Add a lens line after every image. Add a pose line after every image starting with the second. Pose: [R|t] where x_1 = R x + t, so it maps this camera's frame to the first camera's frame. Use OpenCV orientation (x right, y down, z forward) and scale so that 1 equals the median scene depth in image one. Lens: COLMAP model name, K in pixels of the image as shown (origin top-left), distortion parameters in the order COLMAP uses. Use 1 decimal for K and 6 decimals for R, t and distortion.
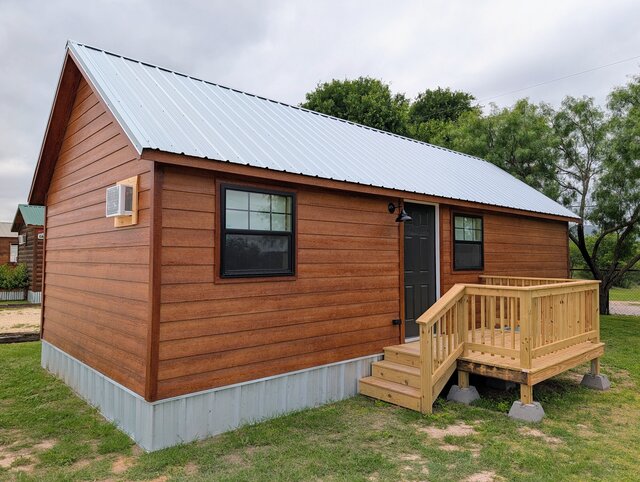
lens RADIAL K [[452.8, 0, 320.6], [0, 452.8, 240.2], [0, 0, 1]] dist [0.002137, -0.001545]
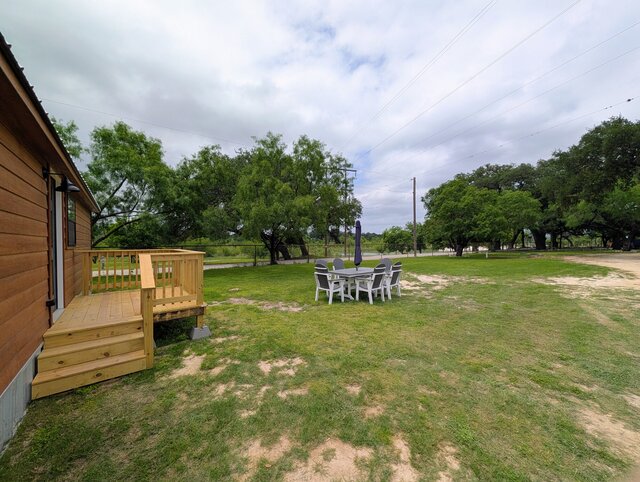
lens RADIAL K [[246.8, 0, 318.9], [0, 246.8, 242.7], [0, 0, 1]] dist [0.001593, 0.000169]
pose [[0.066958, -0.014355, 0.997653, -0.377013], [-0.026967, 0.999505, 0.016191, 0.053564], [-0.997391, -0.027988, 0.066537, 0.591410]]
